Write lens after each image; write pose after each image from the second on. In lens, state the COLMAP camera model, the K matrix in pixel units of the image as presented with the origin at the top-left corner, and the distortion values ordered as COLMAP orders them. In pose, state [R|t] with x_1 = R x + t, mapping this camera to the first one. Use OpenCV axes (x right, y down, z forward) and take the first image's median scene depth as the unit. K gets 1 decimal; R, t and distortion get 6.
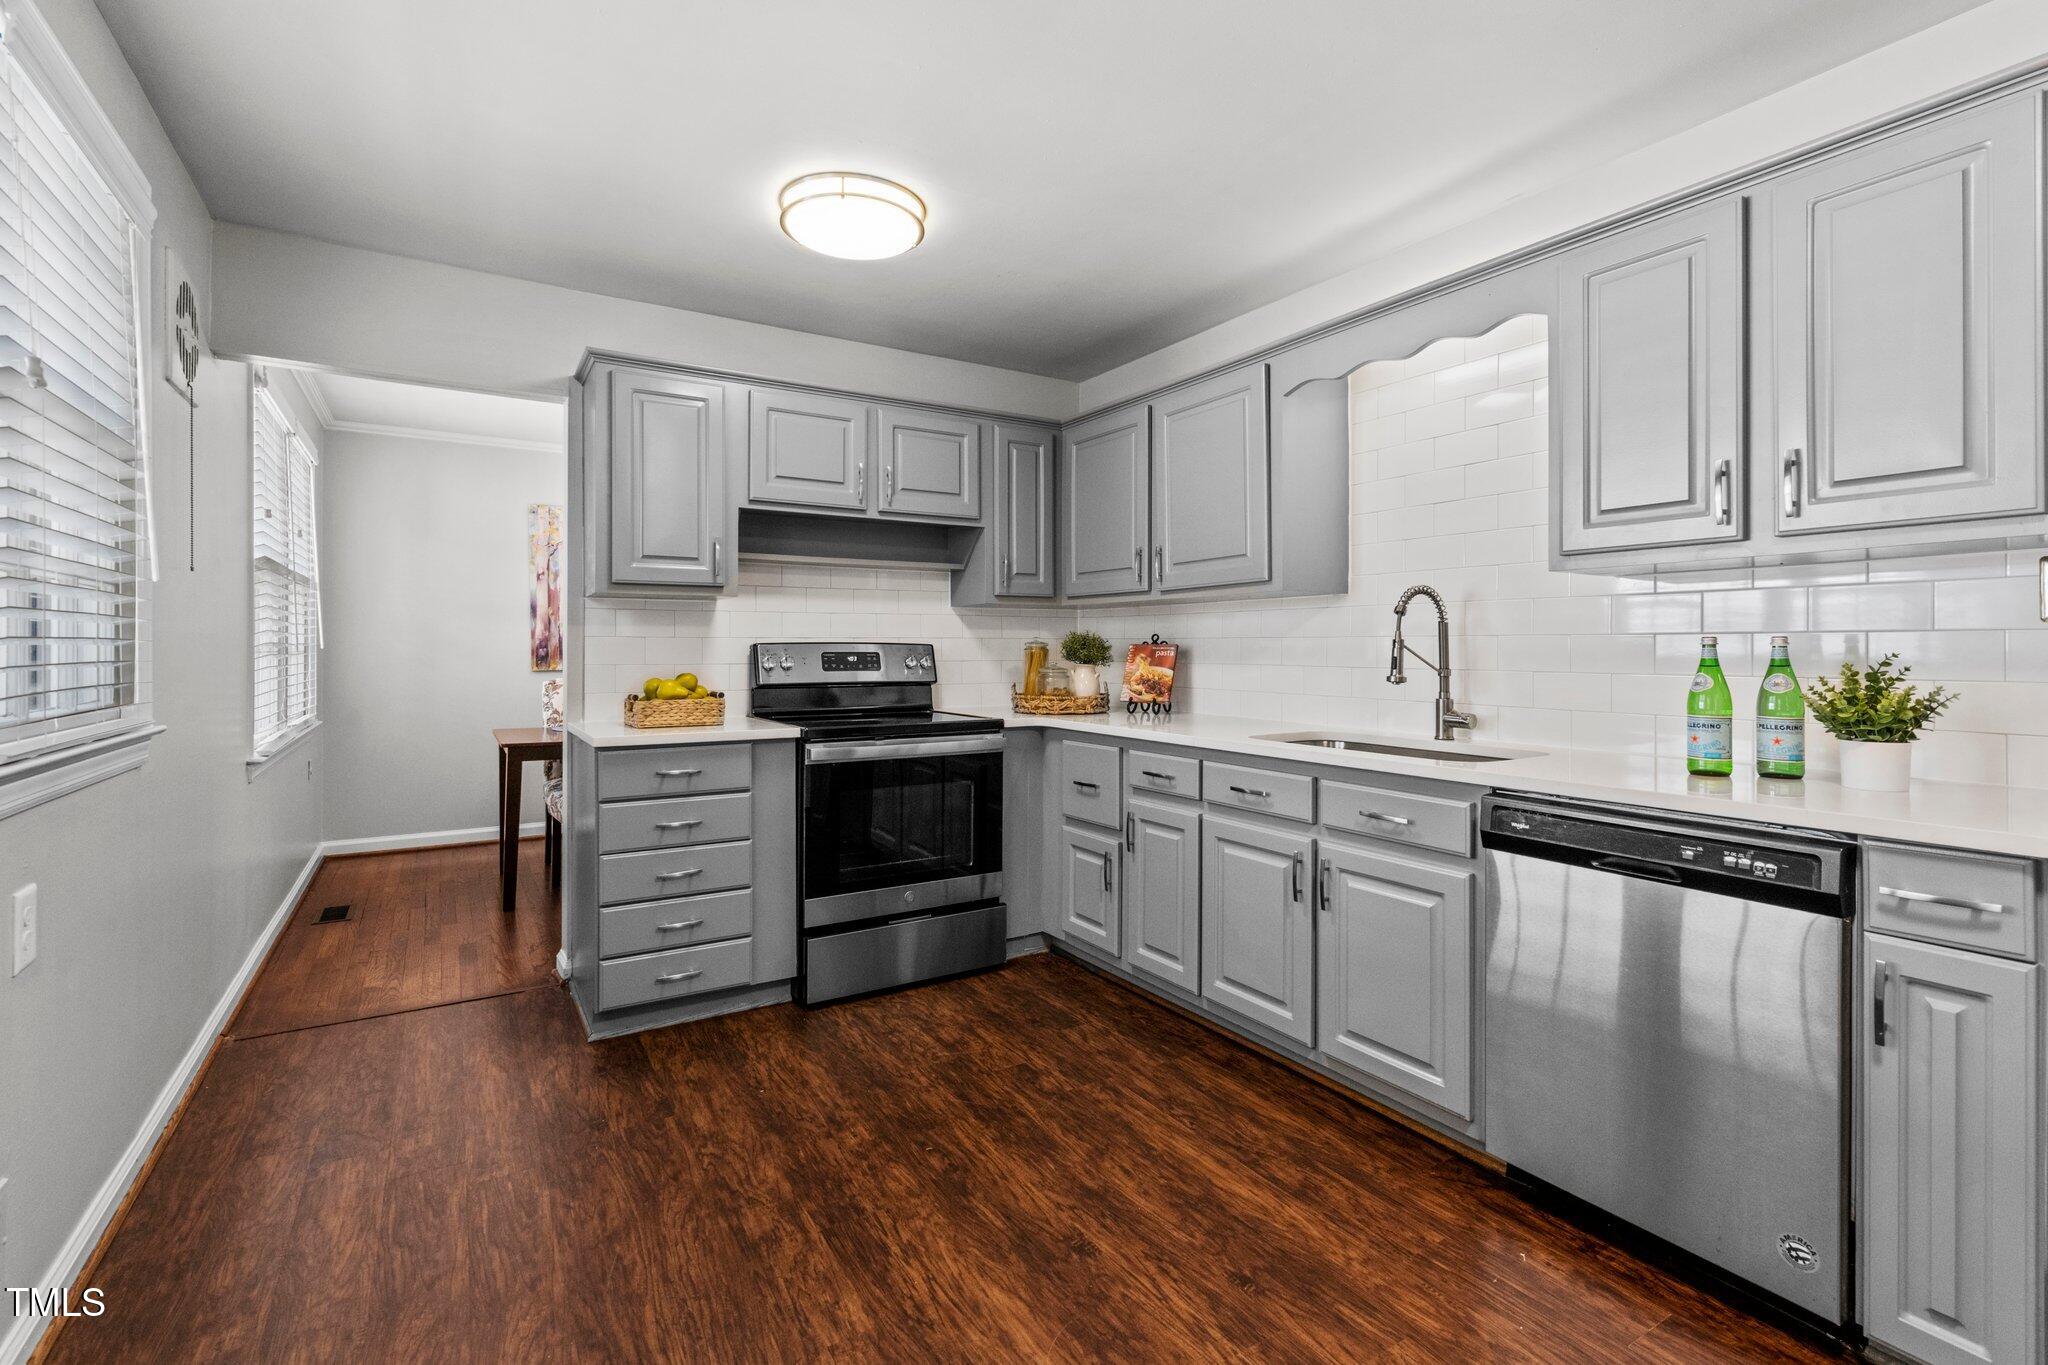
lens RADIAL K [[893.1, 0, 992.2], [0, 893.1, 646.3], [0, 0, 1]] dist [-0.006885, 0.001809]
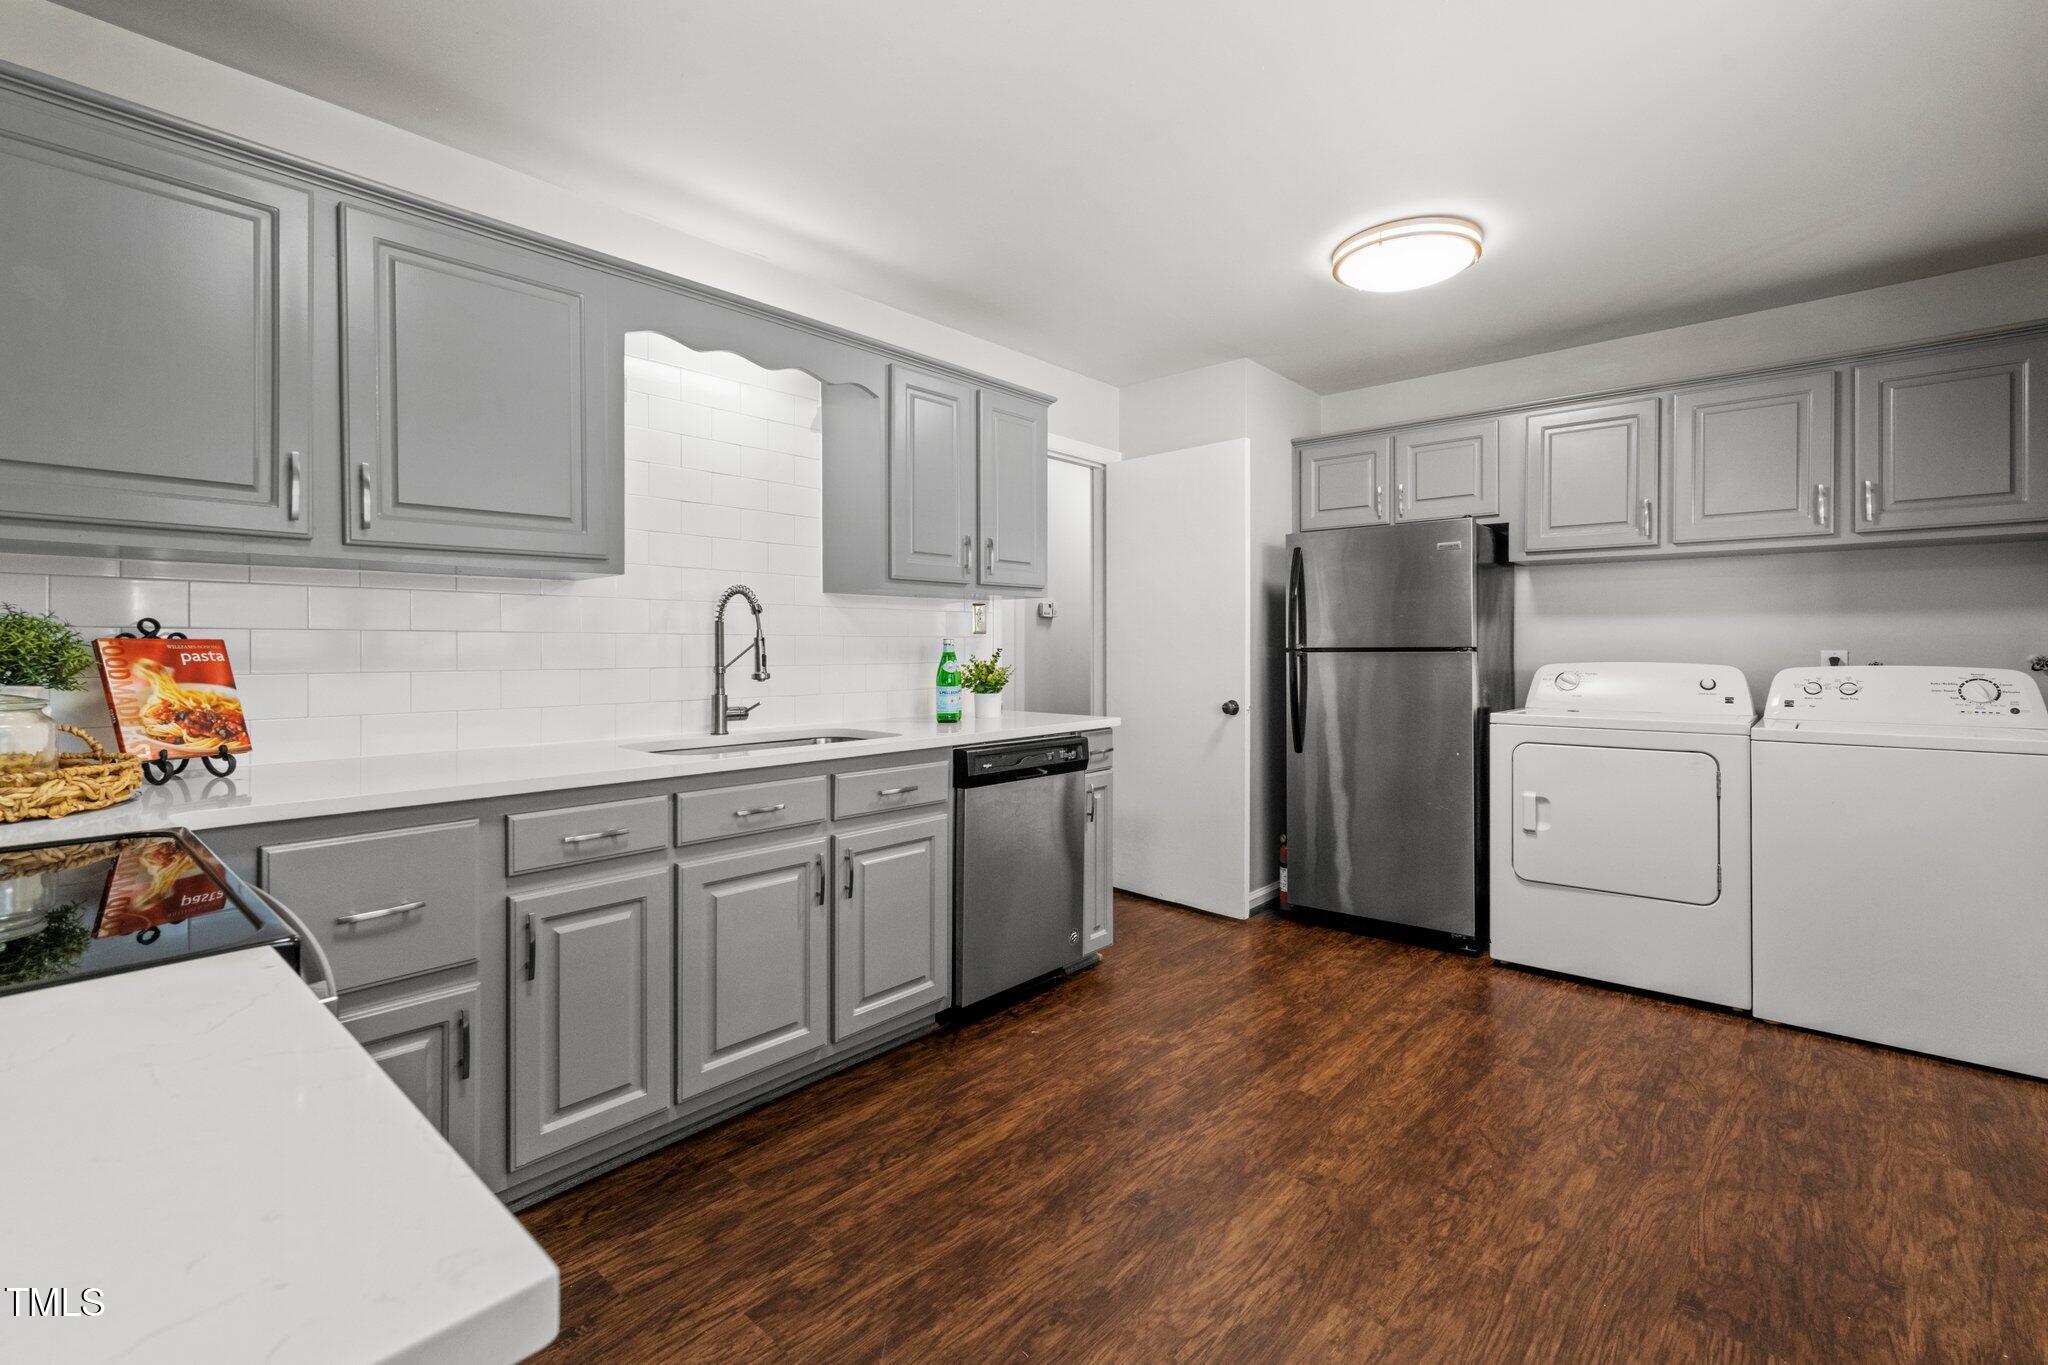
lens RADIAL K [[893.1, 0, 1027.7], [0, 893.1, 654.1], [0, 0, 1]] dist [-0.006885, 0.001809]
pose [[-0.290564, -0.005515, 0.956840, -0.639574], [0.002008, 0.999978, 0.006374, 0.005724], [-0.956853, 0.003774, -0.290547, 1.037565]]
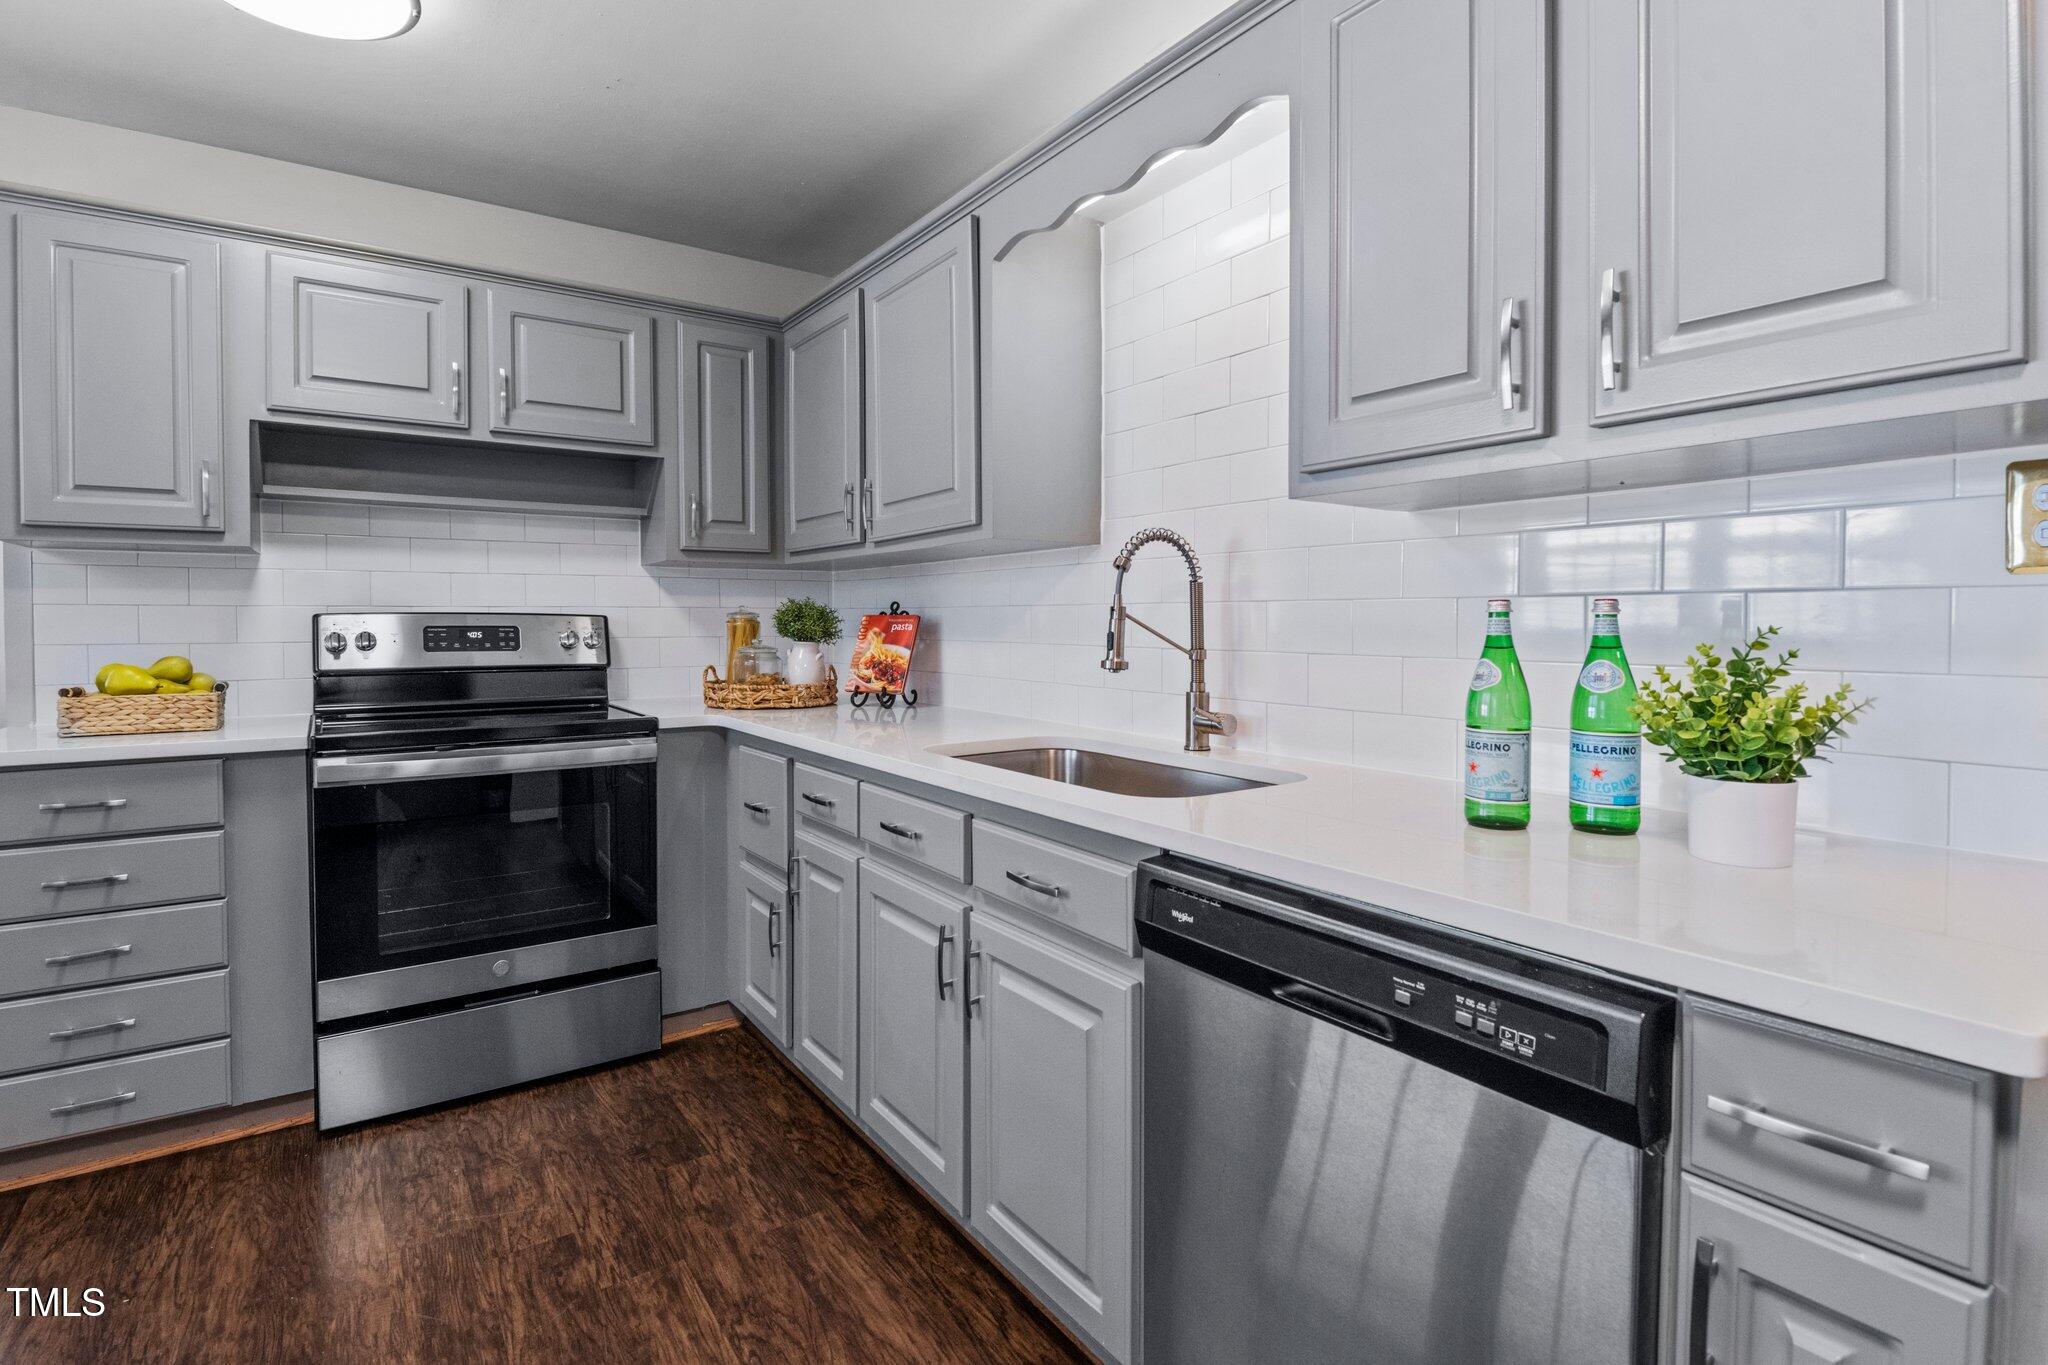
lens RADIAL K [[957.2, 0, 983.4], [0, 957.2, 639.2], [0, 0, 1]] dist [-0.005889, -0.005716]
pose [[0.998458, -0.001630, 0.055494, 0.322991], [0.000471, 0.999782, 0.020884, 0.001910], [-0.055516, -0.020826, 0.998241, 0.284154]]
